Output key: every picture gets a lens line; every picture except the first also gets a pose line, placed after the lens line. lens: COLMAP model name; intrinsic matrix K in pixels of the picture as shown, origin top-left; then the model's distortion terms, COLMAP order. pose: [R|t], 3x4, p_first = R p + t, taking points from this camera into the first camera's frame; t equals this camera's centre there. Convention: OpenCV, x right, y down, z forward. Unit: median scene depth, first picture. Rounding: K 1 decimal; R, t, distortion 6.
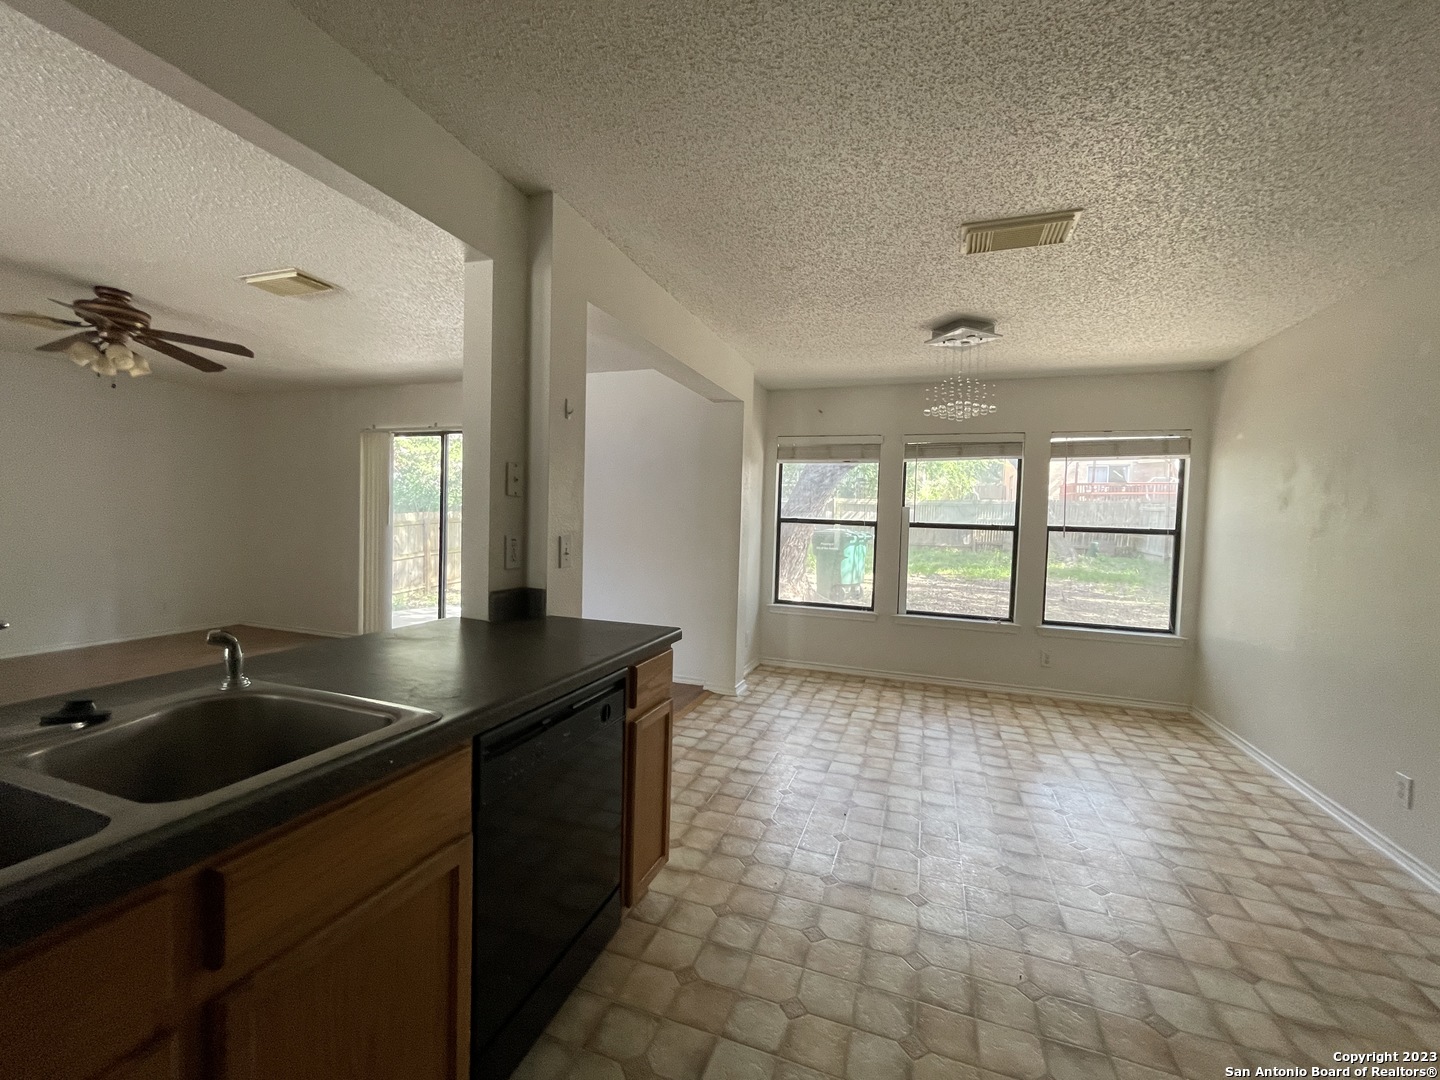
lens RADIAL K [[589.8, 0, 720.6], [0, 589.8, 538.2], [0, 0, 1]] dist [-0.002248, -0.000003]
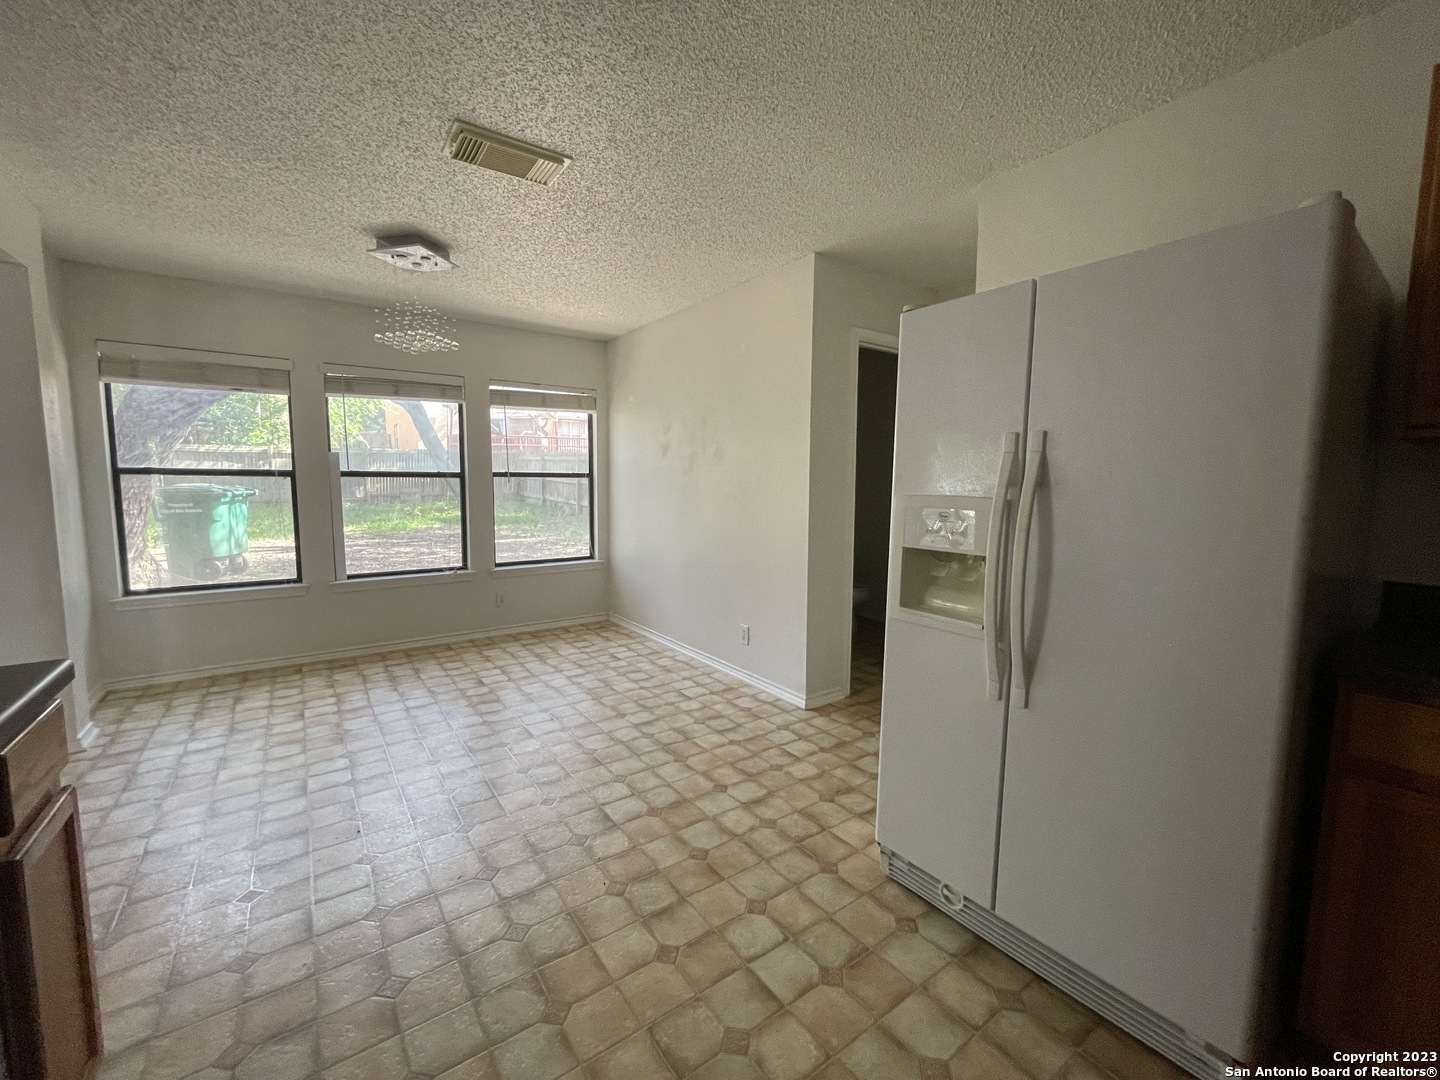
lens RADIAL K [[589.8, 0, 720.6], [0, 589.8, 538.2], [0, 0, 1]] dist [-0.002248, -0.000003]
pose [[0.569701, -0.107814, 0.814750, -0.074544], [0.039392, 0.993801, 0.103964, 0.003209], [-0.820907, -0.027134, 0.570416, 0.088796]]
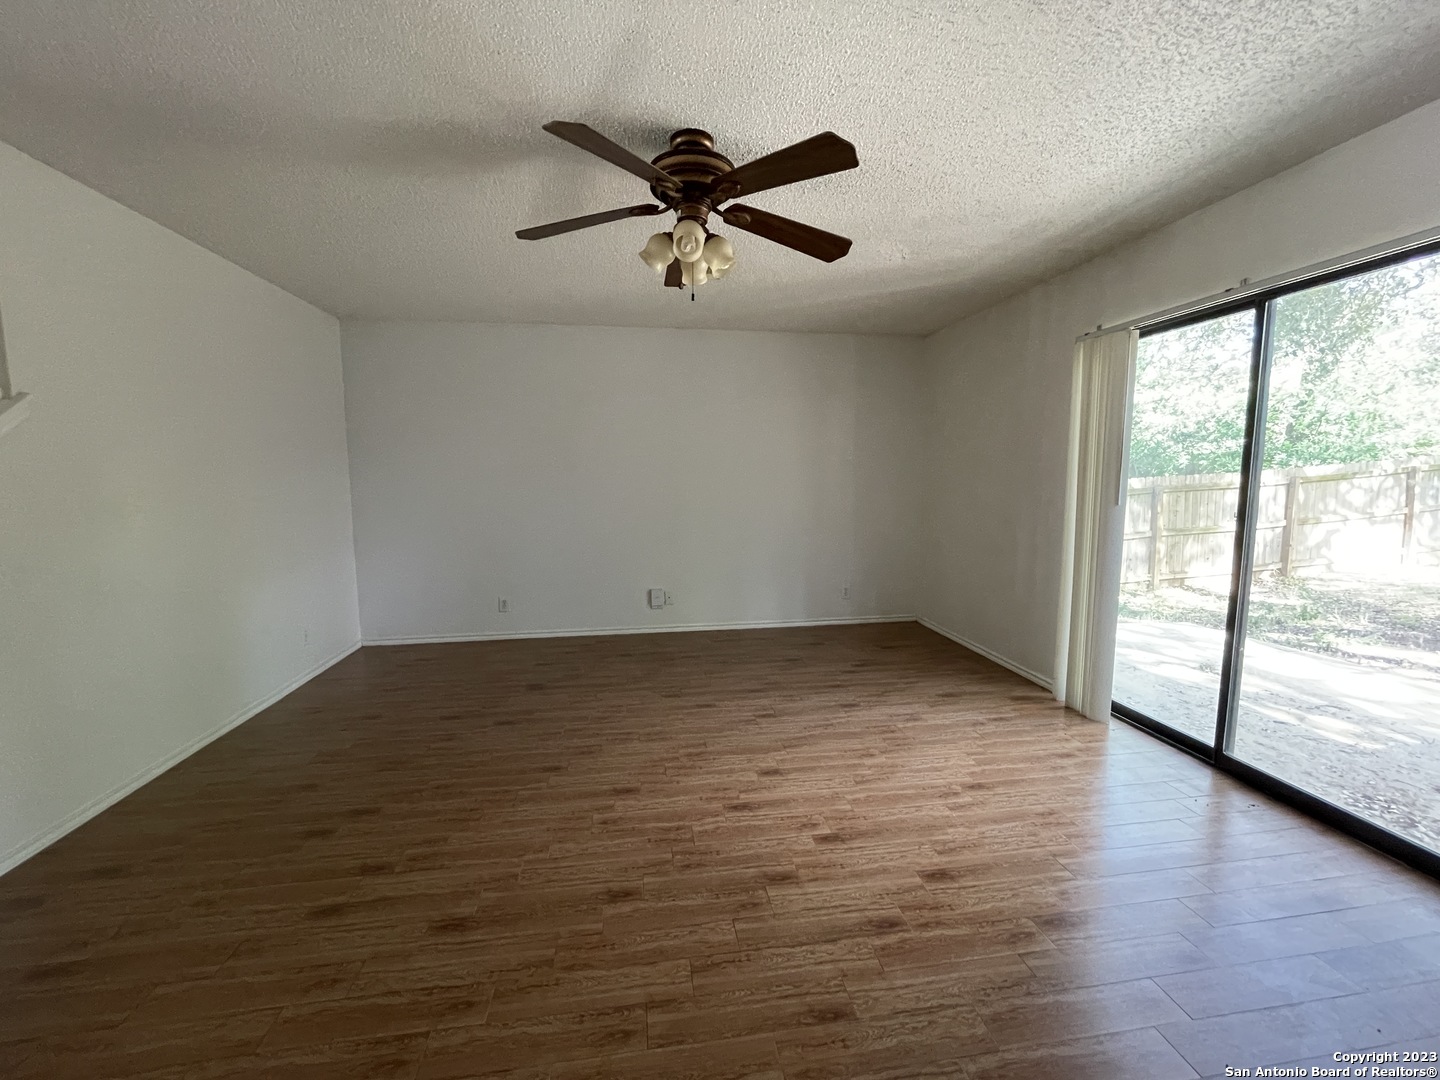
lens RADIAL K [[589.8, 0, 720.6], [0, 589.8, 538.2], [0, 0, 1]] dist [-0.002248, -0.000003]
pose [[0.466899, 0.062487, -0.882100, -0.330357], [-0.012263, 0.997862, 0.064196, -0.029304], [0.884225, -0.019156, 0.466667, 0.545656]]
